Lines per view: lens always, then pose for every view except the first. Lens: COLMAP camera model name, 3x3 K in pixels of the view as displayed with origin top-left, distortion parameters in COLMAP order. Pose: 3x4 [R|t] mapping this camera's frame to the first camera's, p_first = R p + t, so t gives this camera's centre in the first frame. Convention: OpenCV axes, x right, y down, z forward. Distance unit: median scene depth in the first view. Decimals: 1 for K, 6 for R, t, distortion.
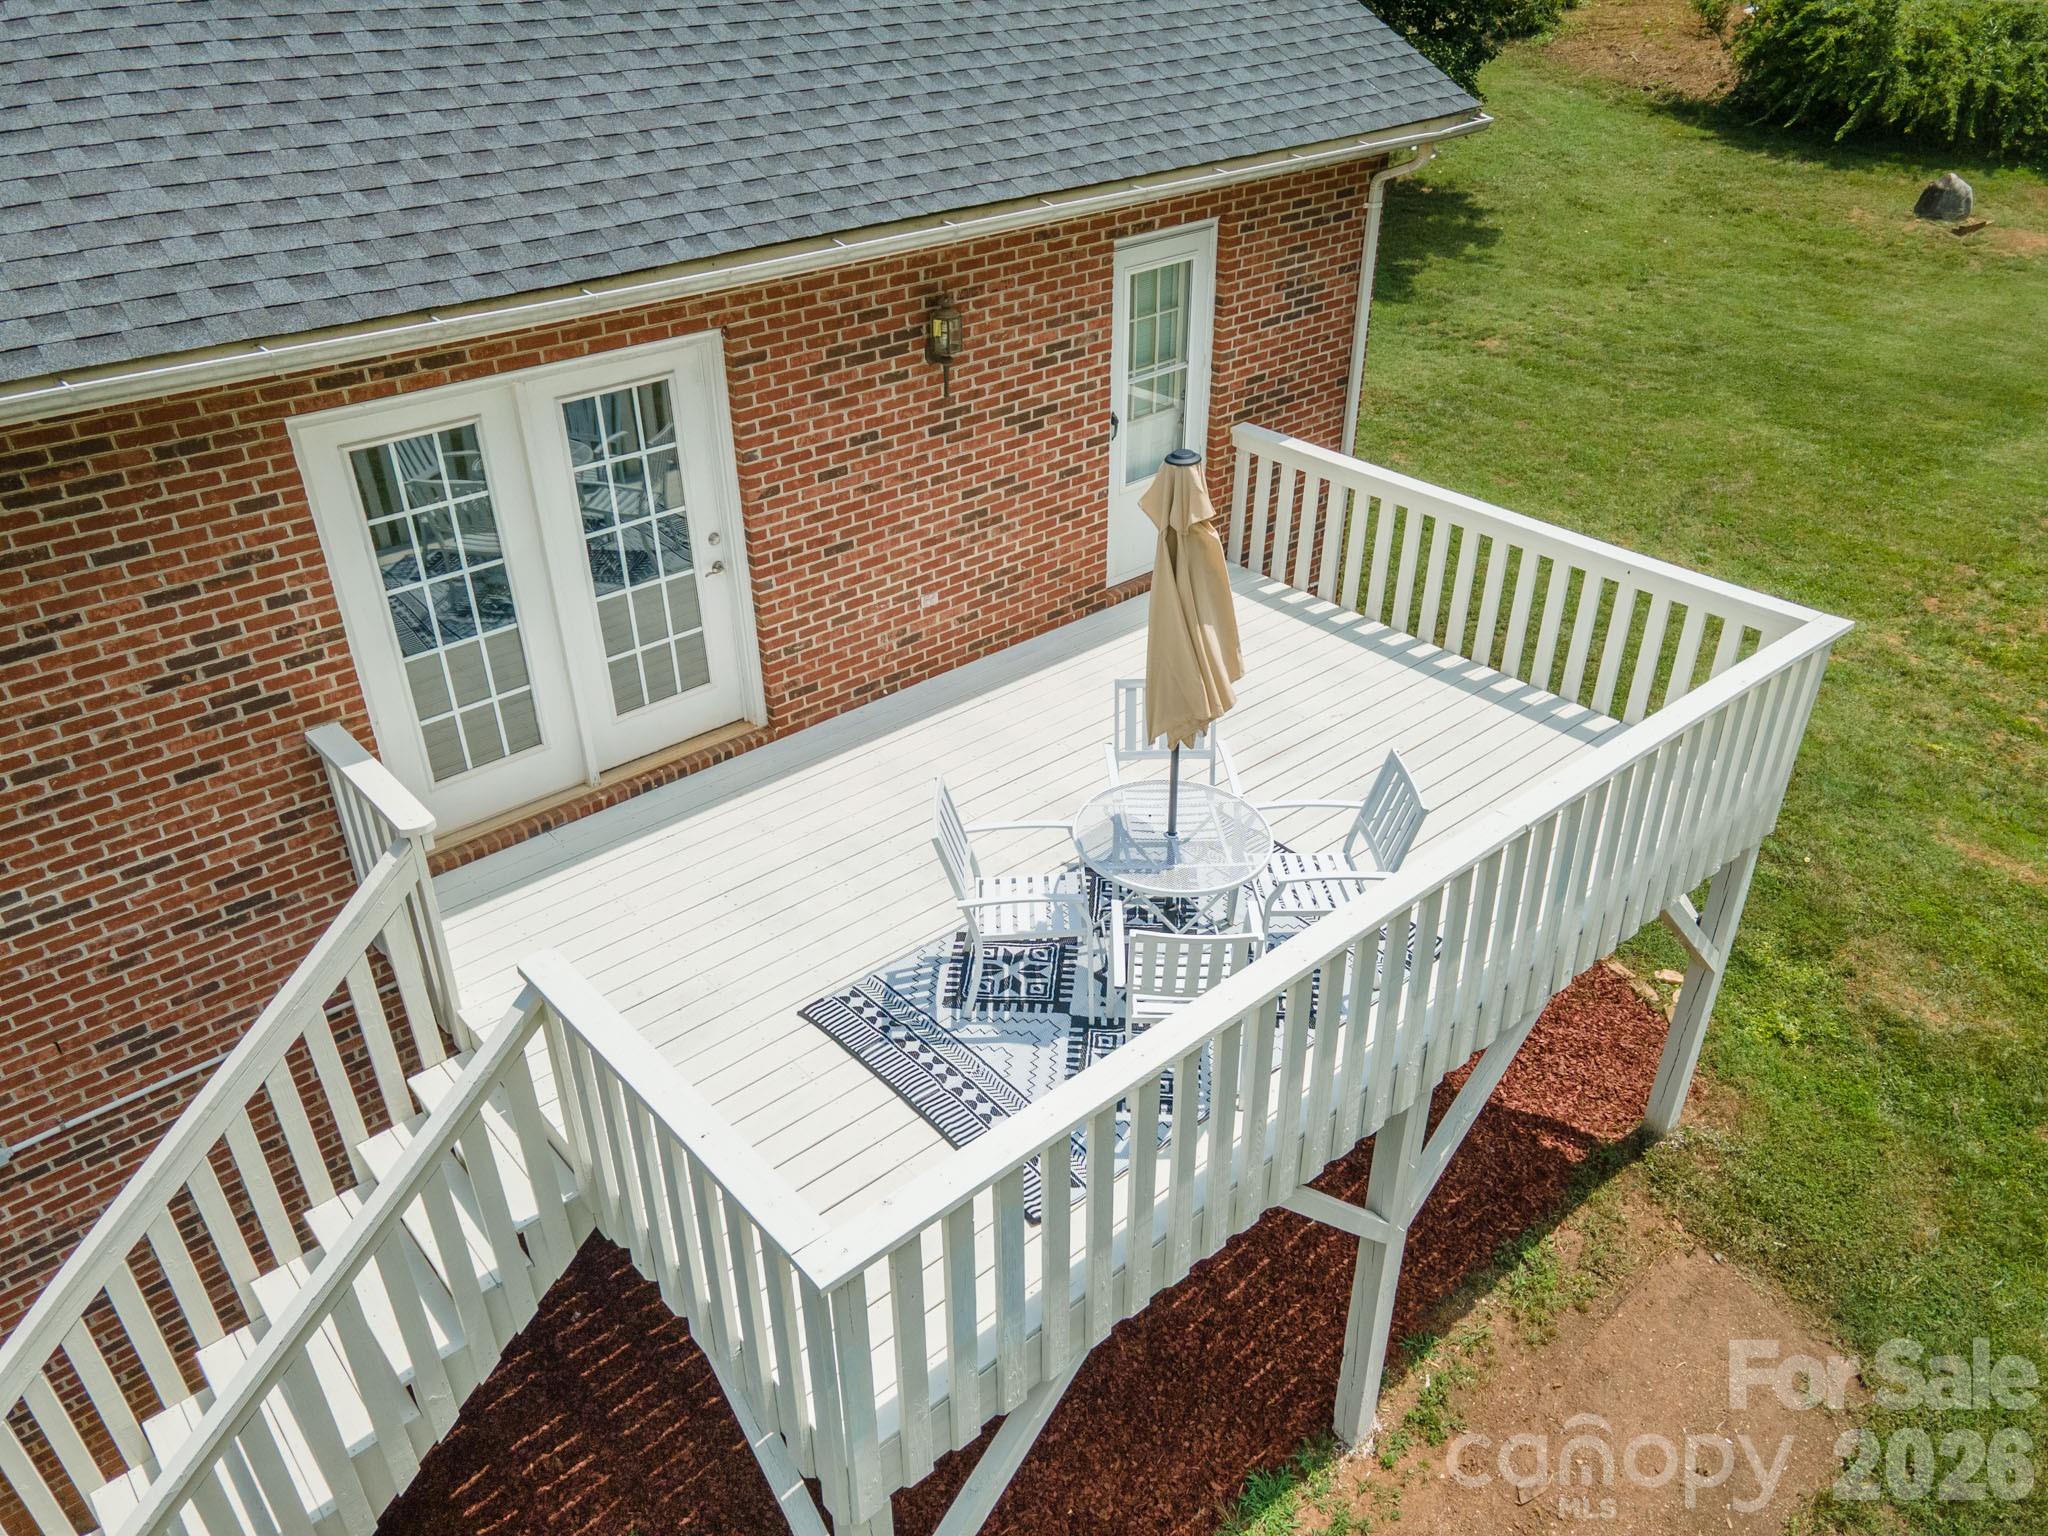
lens RADIAL K [[1479.0, 0, 1024.0], [0, 1479.0, 768.0], [0, 0, 1]] dist [0.003174, 0.001255]
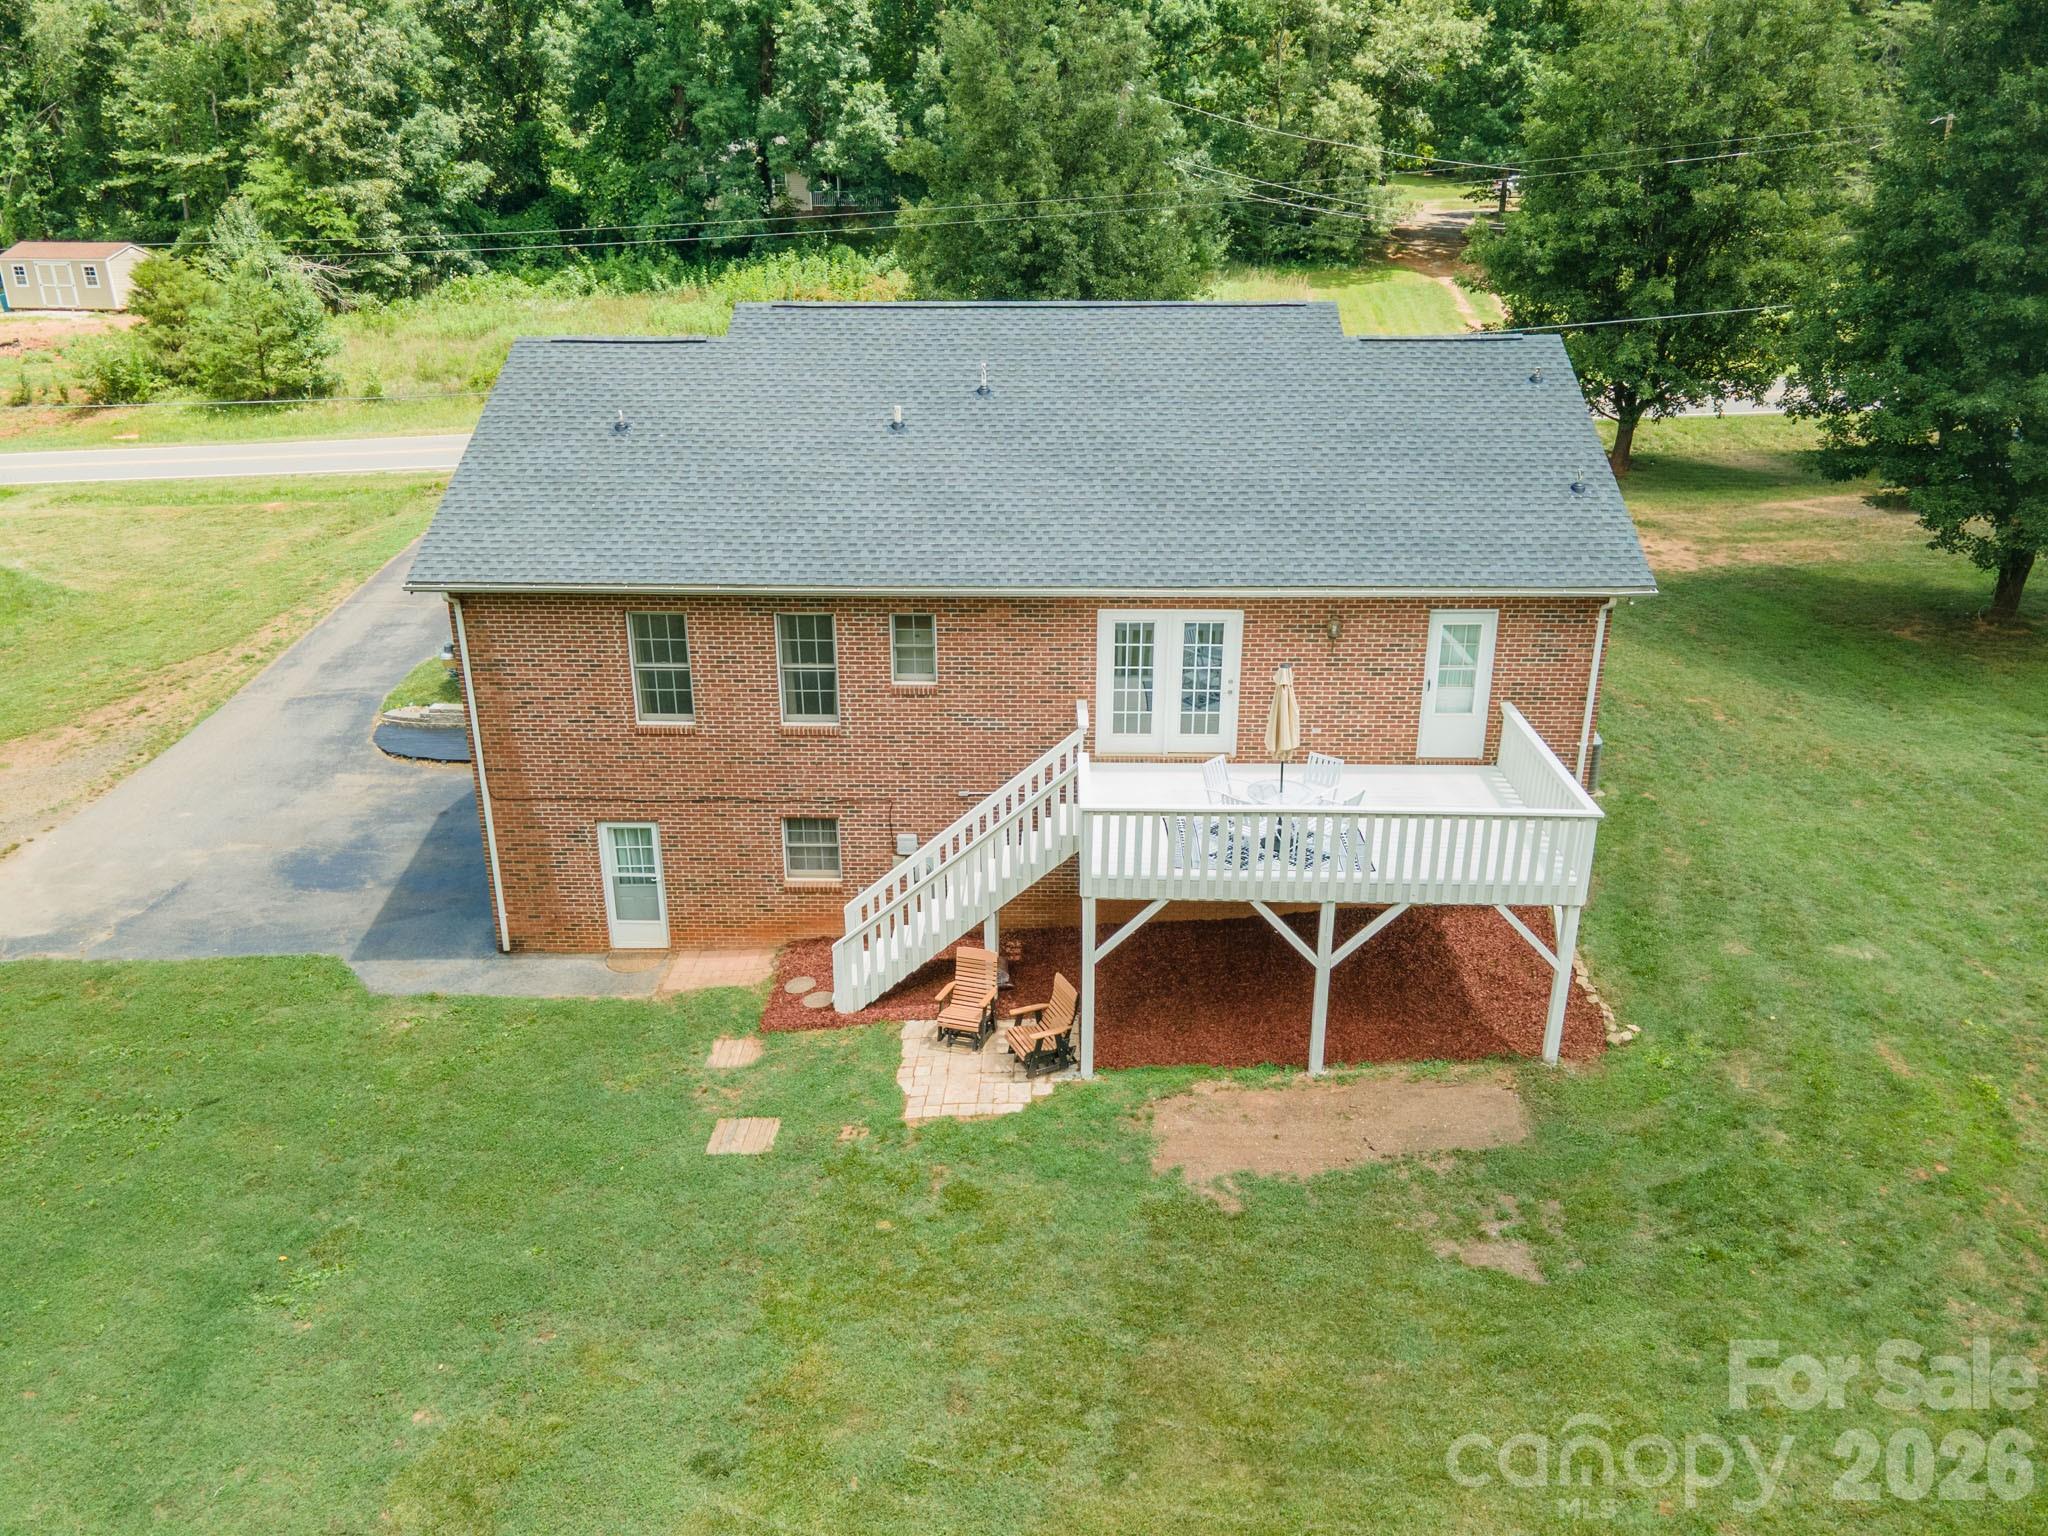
lens RADIAL K [[1479.0, 0, 1024.0], [0, 1479.0, 768.0], [0, 0, 1]] dist [0.003174, 0.001255]
pose [[0.736728, 0.261326, -0.623651, 1.257154], [-0.357329, 0.933465, -0.030971, 0.216464], [0.574063, 0.245666, 0.781089, -1.320506]]
